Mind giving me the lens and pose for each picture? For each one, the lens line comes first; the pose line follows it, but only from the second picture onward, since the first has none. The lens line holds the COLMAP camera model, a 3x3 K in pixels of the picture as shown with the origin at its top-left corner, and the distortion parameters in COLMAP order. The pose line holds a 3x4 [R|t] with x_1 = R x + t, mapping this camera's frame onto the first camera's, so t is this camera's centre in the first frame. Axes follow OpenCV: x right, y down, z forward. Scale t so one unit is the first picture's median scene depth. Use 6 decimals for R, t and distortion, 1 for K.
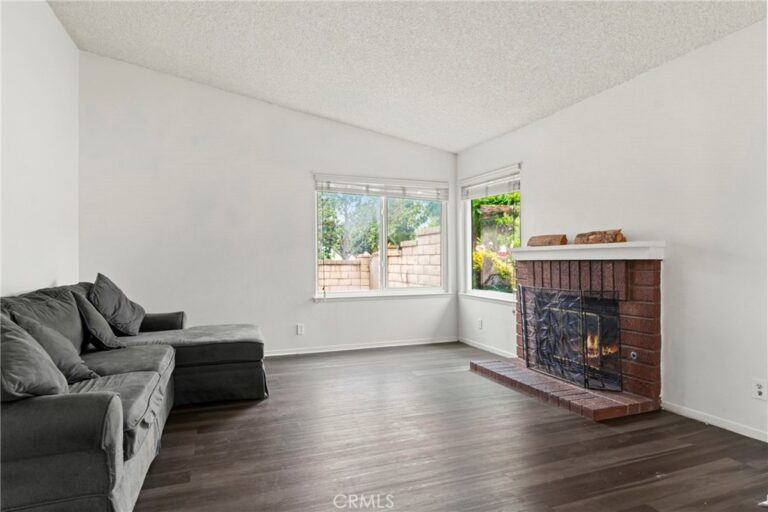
lens RADIAL K [[440.3, 0, 382.0], [0, 440.3, 264.0], [0, 0, 1]] dist [-0.004518, -0.001737]
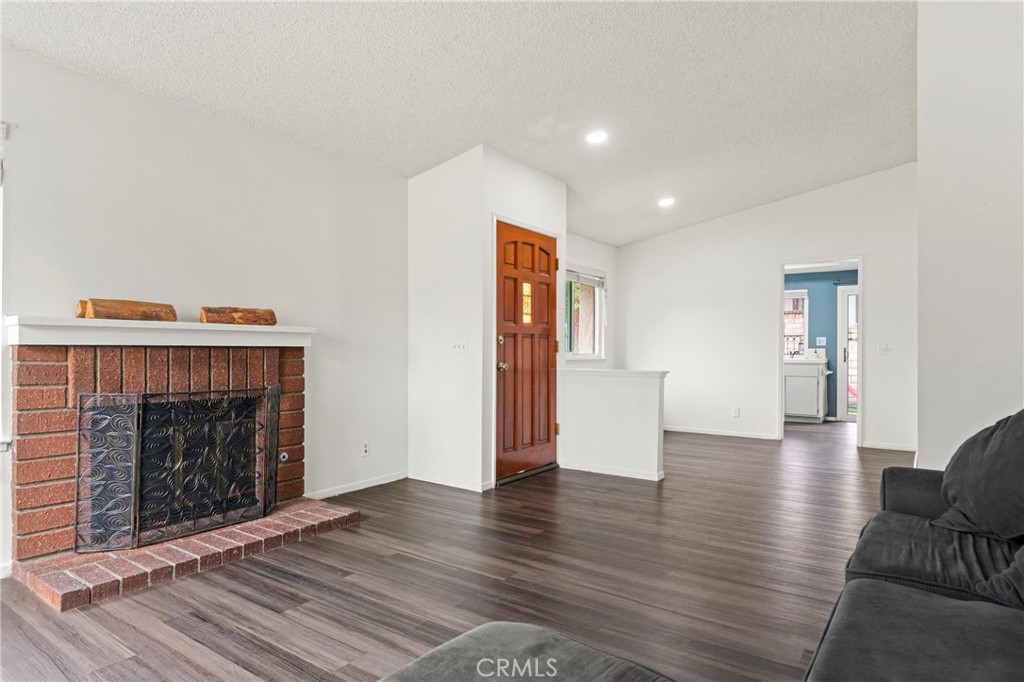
lens RADIAL K [[587.1, 0, 509.3], [0, 587.1, 351.6], [0, 0, 1]] dist [-0.004518, -0.001737]
pose [[-0.558227, -0.004179, 0.829678, -0.553422], [0.001115, 0.999983, 0.005787, -0.005374], [-0.829688, 0.004156, -0.558212, 1.108890]]
